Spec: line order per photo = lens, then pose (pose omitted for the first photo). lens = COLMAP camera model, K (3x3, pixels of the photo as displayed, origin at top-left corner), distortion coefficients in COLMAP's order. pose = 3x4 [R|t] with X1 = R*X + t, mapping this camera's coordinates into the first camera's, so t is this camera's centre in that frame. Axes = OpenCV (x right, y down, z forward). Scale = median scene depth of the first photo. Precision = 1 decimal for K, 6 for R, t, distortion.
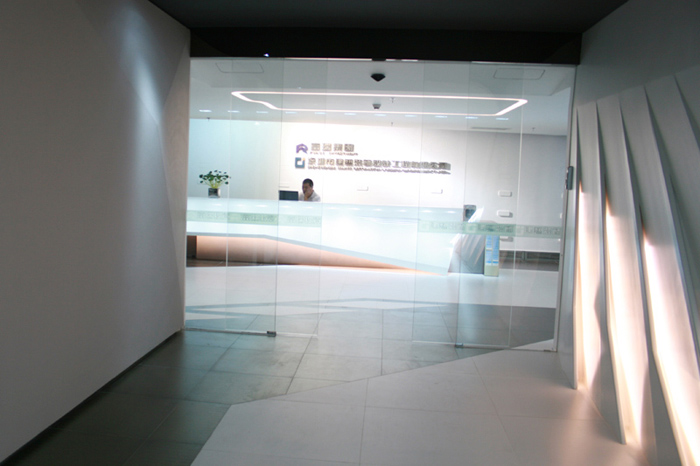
lens RADIAL K [[617.5, 0, 347.9], [0, 617.5, 212.3], [0, 0, 1]] dist [-0.047972, -0.002798]
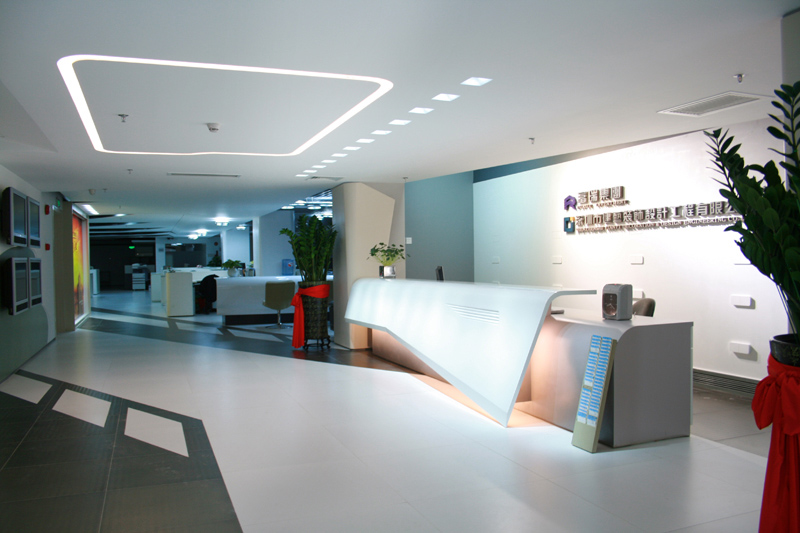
lens RADIAL K [[664.9, 0, 397.3], [0, 664.9, 264.3], [0, 0, 1]] dist [-0.165730, 0.137639]
pose [[0.444011, -0.034227, -0.895367, 0.498229], [-0.027948, 0.998255, -0.052020, 0.002395], [0.895585, 0.048121, 0.442280, 0.575102]]
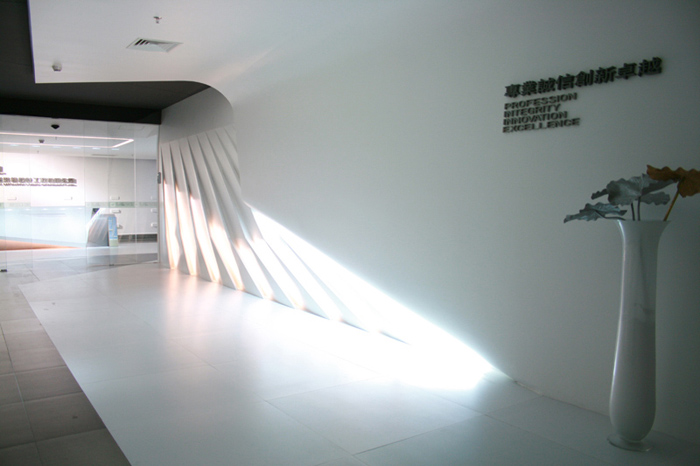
lens RADIAL K [[581.8, 0, 347.7], [0, 581.8, 231.0], [0, 0, 1]] dist [-0.165730, 0.137639]
pose [[0.775546, -0.067712, 0.627649, -0.193160], [0.071010, 0.997278, 0.019846, 0.067248], [-0.627285, 0.029178, 0.778243, -0.470848]]
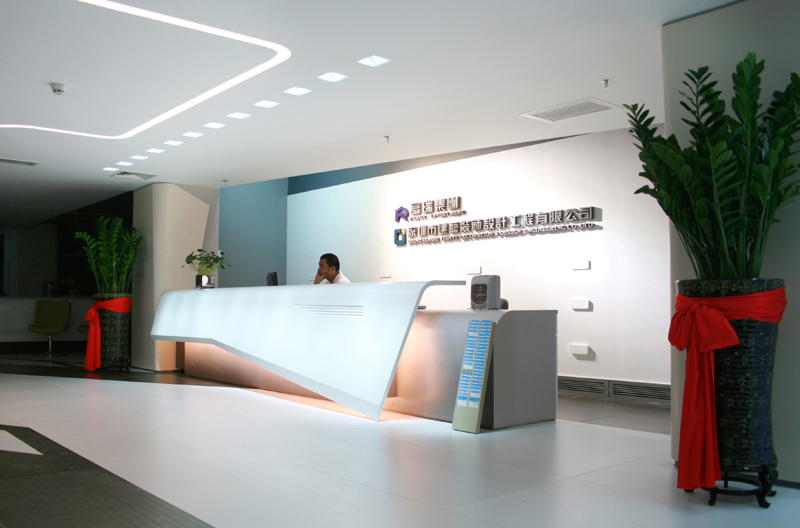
lens RADIAL K [[742.2, 0, 403.0], [0, 742.2, 265.5], [0, 0, 1]] dist [-0.126820, 0.010480]
pose [[0.719834, -0.071037, -0.690502, 0.482569], [-0.019022, 0.992357, -0.121922, 0.044439], [0.693886, 0.100899, 0.712981, 0.499868]]
